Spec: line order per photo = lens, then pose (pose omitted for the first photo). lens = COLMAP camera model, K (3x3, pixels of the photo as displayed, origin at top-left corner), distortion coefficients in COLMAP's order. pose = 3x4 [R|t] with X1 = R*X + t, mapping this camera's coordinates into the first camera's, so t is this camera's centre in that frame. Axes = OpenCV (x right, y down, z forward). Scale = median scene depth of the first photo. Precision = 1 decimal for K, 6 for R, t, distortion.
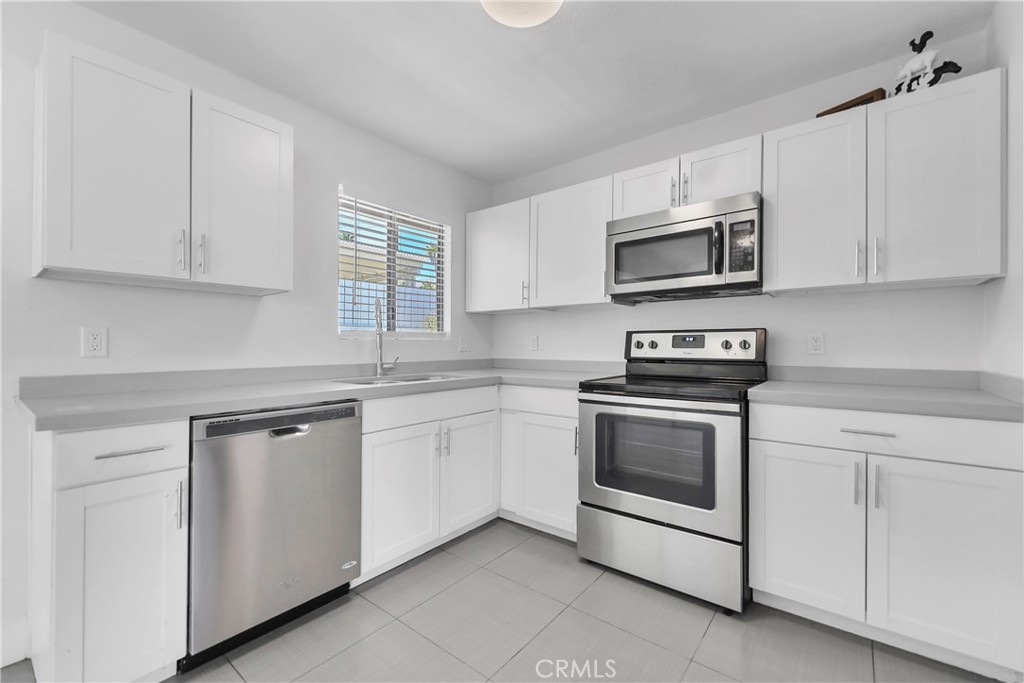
lens RADIAL K [[422.2, 0, 513.8], [0, 422.2, 342.3], [0, 0, 1]] dist [-0.002081, -0.000770]
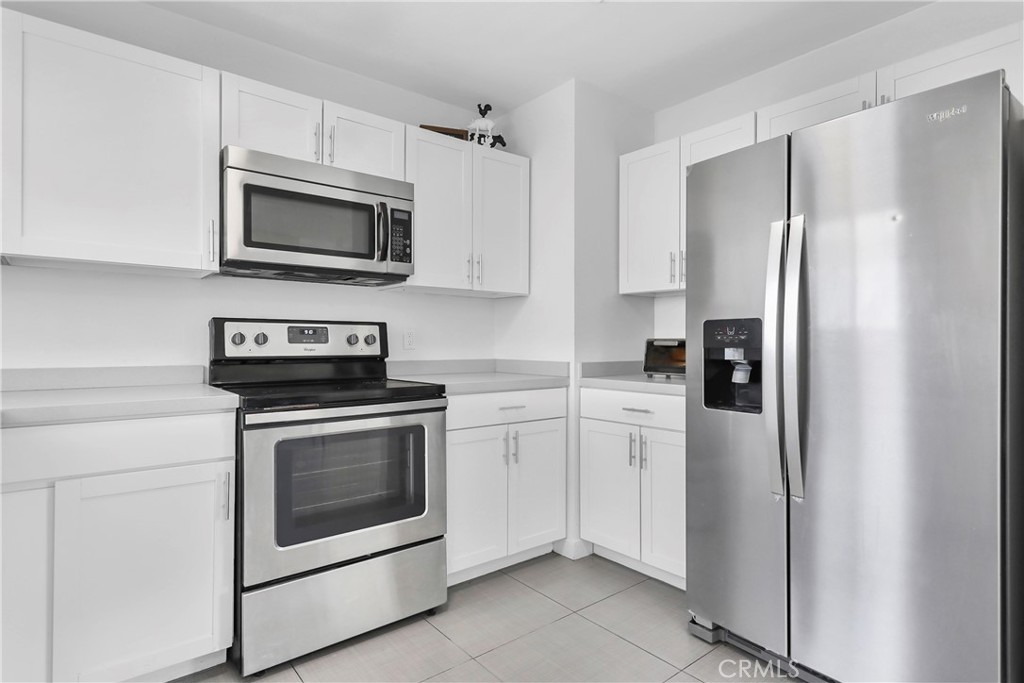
lens RADIAL K [[542.2, 0, 513.7], [0, 542.2, 343.6], [0, 0, 1]] dist [0.001929, -0.001209]
pose [[0.203607, -0.004785, 0.979041, -0.549870], [-0.011242, 0.999911, 0.007225, 0.002843], [-0.978988, -0.012478, 0.203535, 0.454177]]
